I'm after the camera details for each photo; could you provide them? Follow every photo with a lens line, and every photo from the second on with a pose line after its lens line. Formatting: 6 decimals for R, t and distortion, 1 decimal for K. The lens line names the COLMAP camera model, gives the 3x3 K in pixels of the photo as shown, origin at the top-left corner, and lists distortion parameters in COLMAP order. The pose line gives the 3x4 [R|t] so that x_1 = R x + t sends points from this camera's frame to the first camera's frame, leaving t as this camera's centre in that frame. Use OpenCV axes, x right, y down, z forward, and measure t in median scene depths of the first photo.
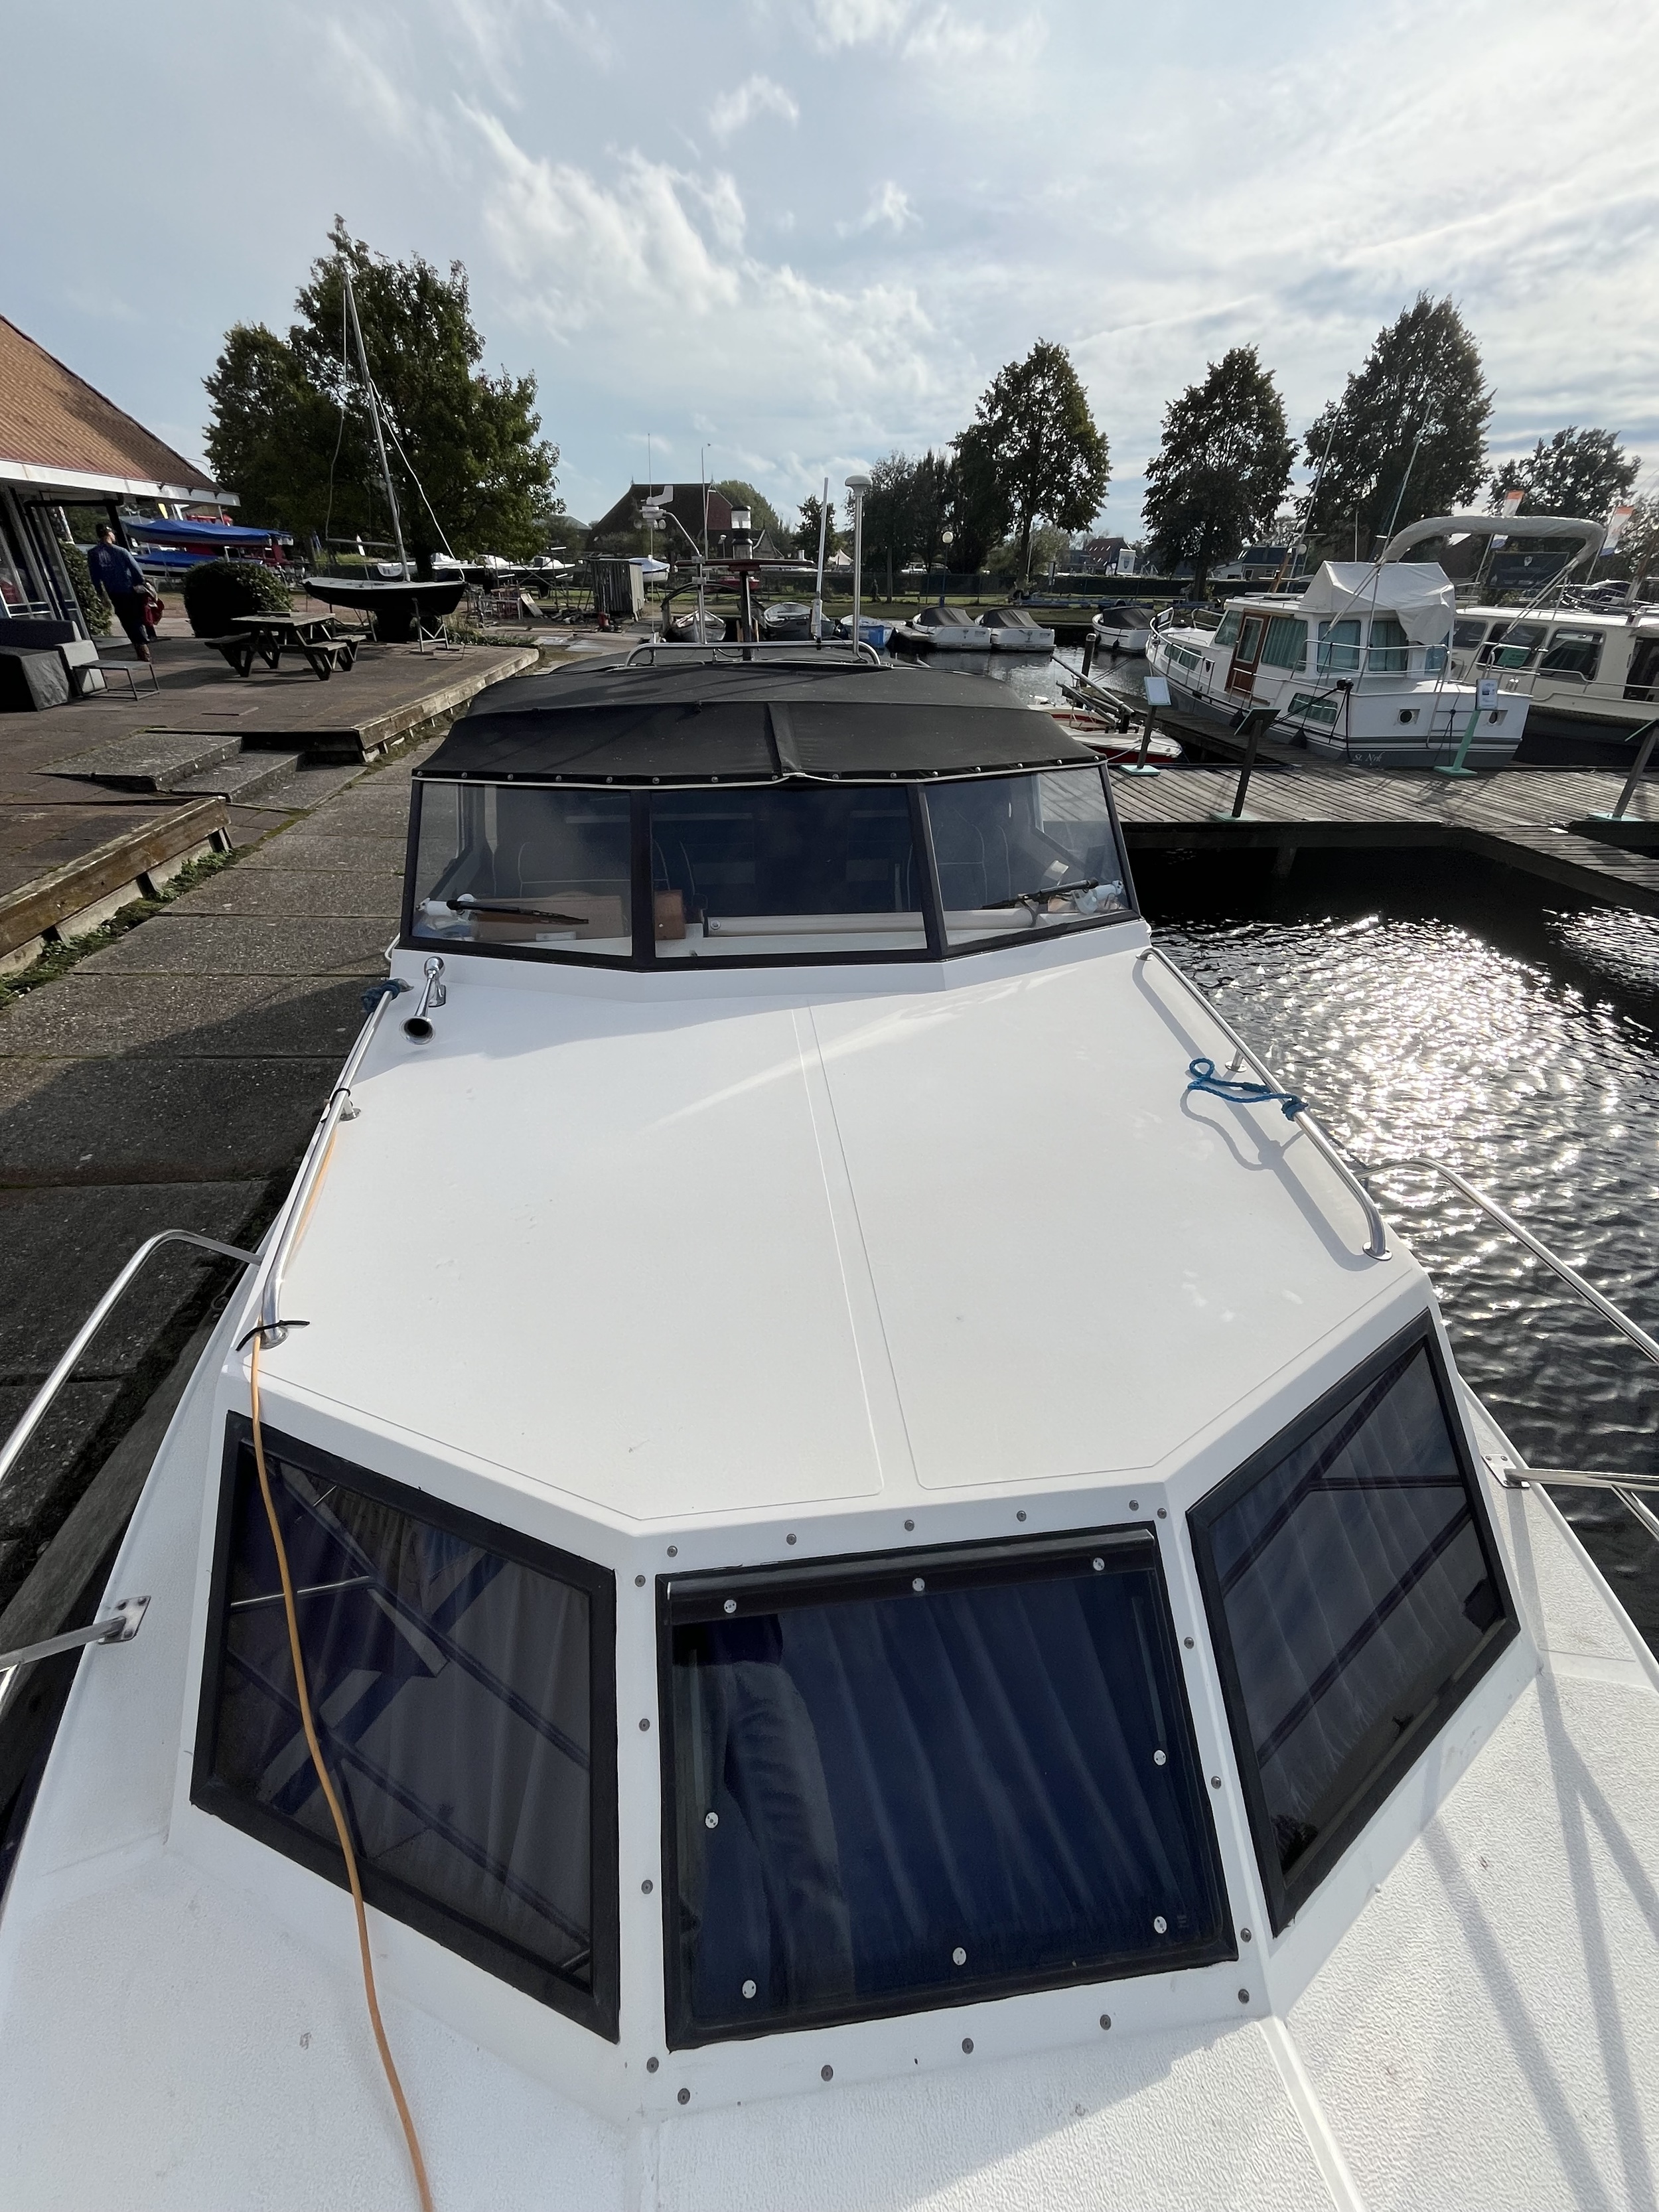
lens RADIAL K [[888.0, 0, 826.7], [0, 888.0, 1081.0], [0, 0, 1]] dist [0.016157, -0.009717]
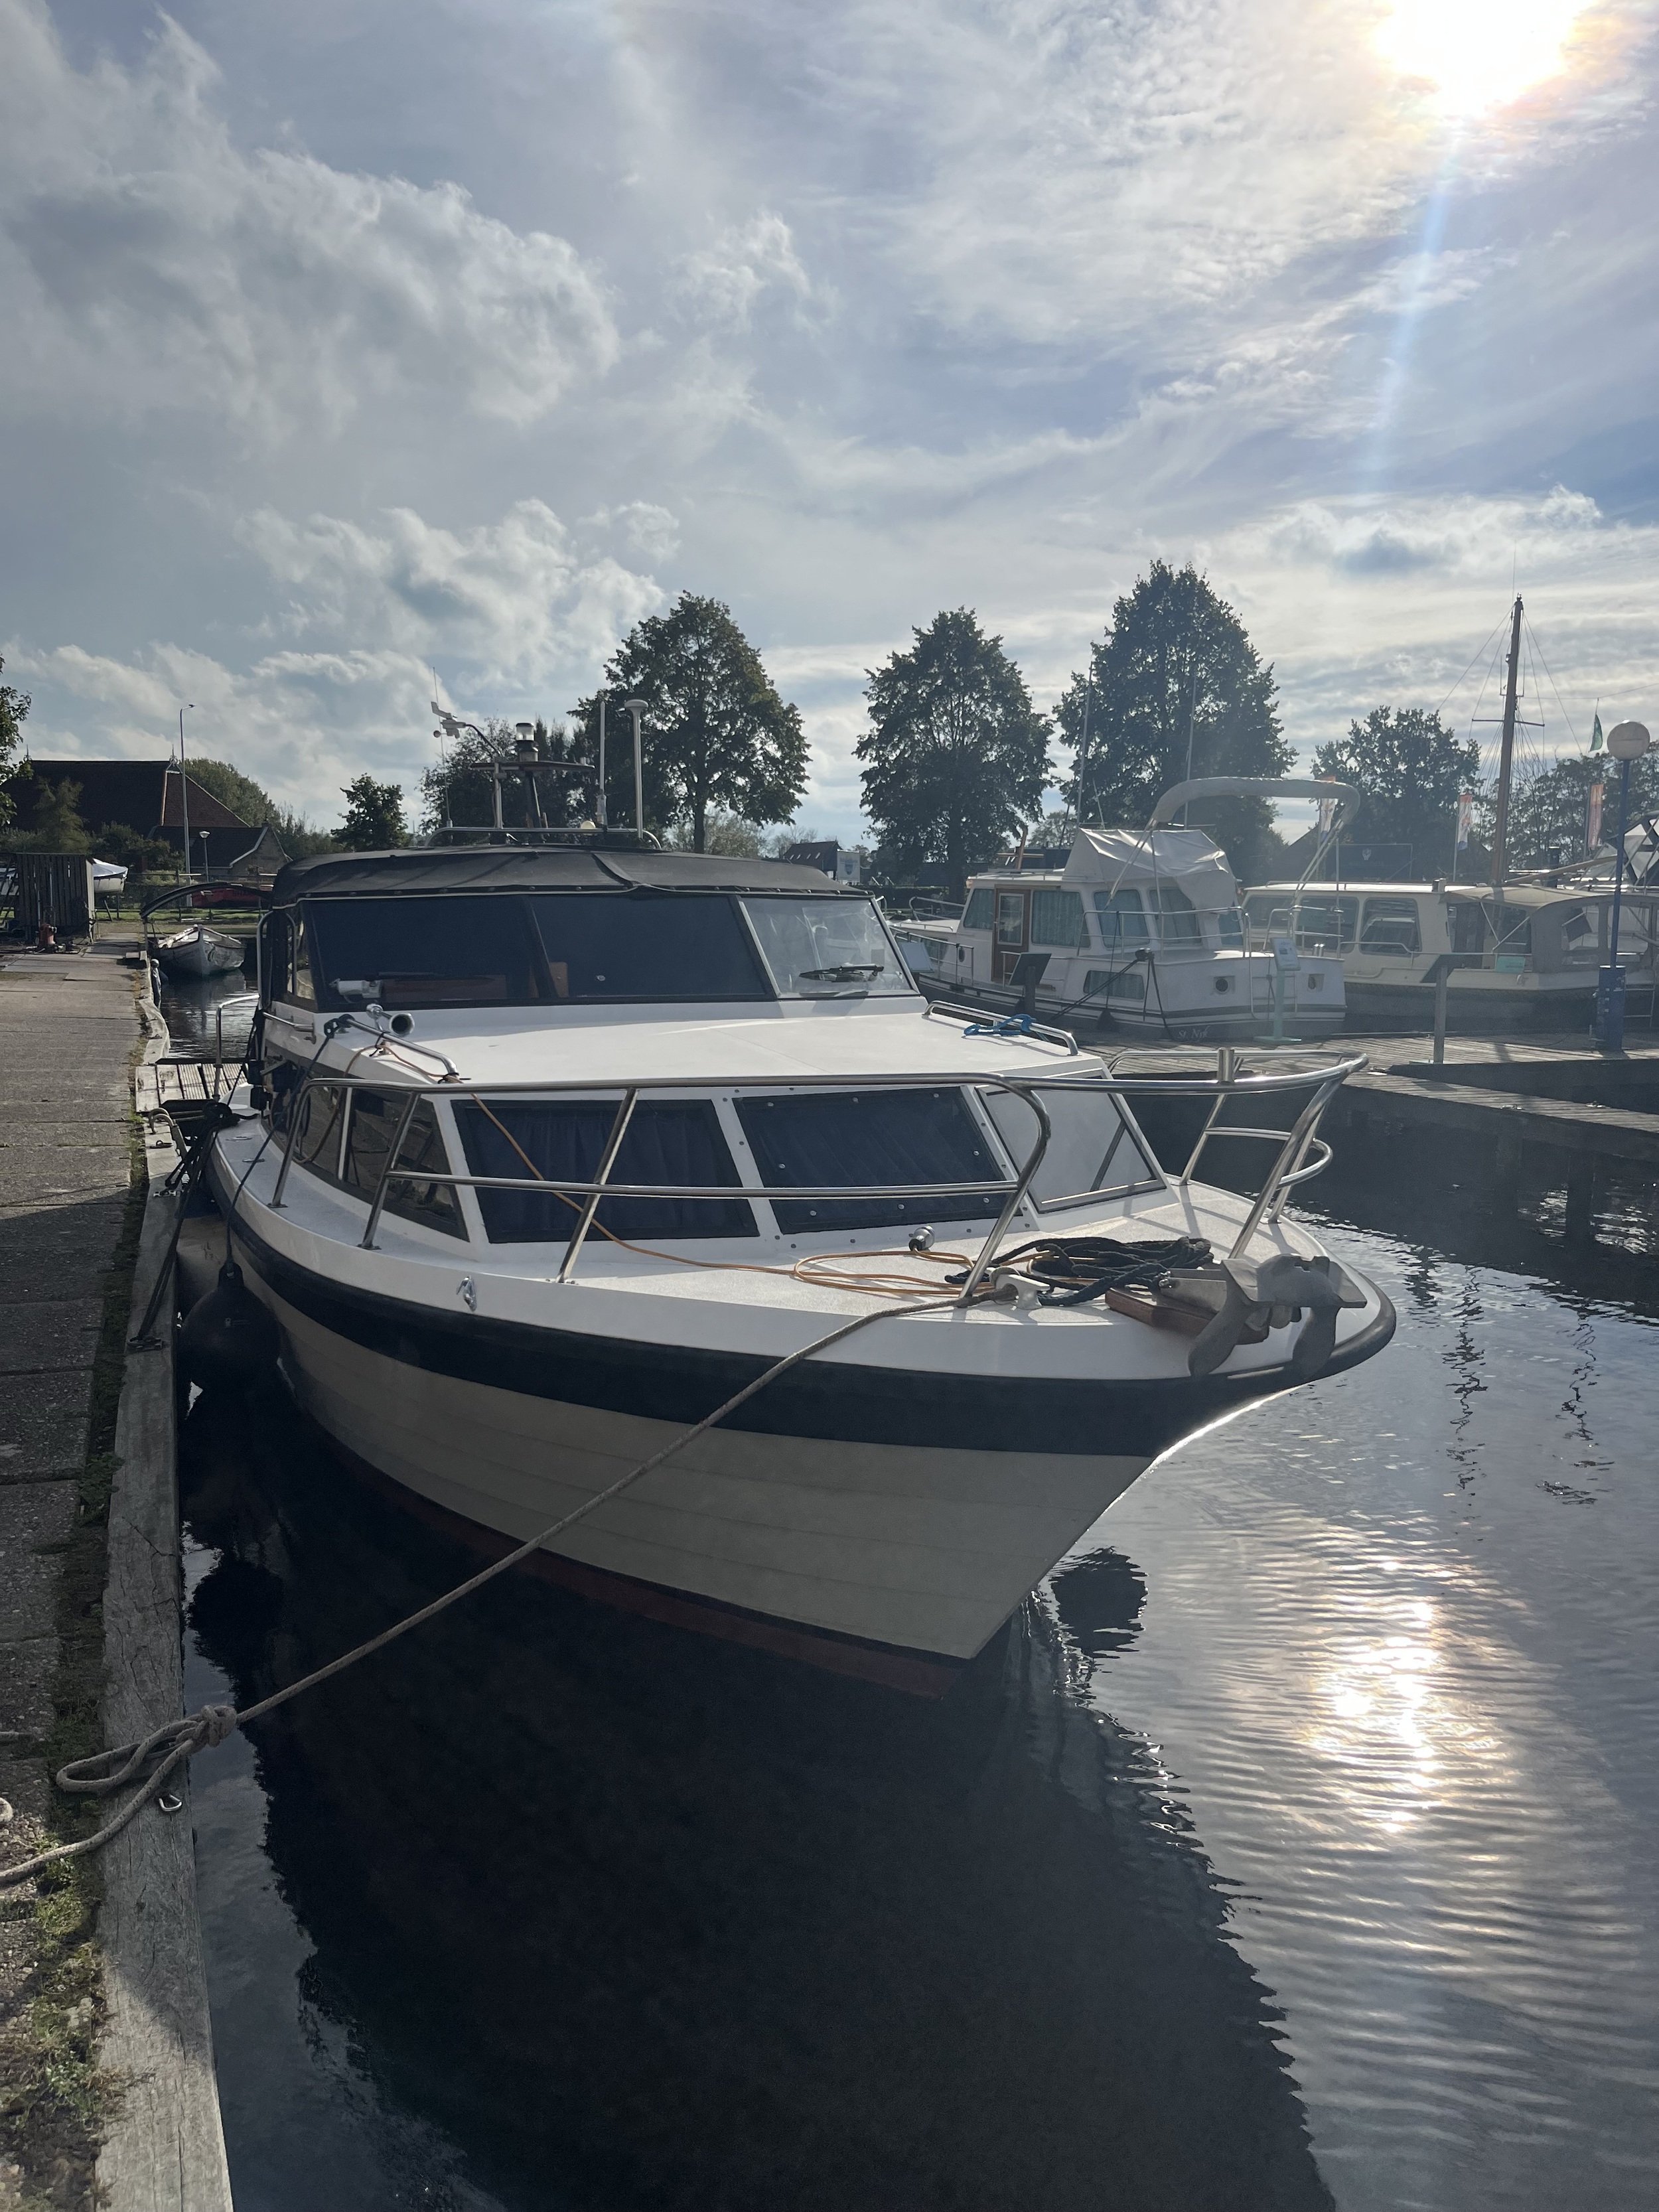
lens RADIAL K [[1730.7, 0, 829.5], [0, 1730.7, 1106.0], [0, 0, 1]] dist [0.053119, -0.086370]
pose [[0.962927, -0.044289, 0.266100, -0.039600], [0.144668, 0.917366, -0.370825, 0.078948], [-0.227688, 0.395573, 0.889764, -0.099740]]
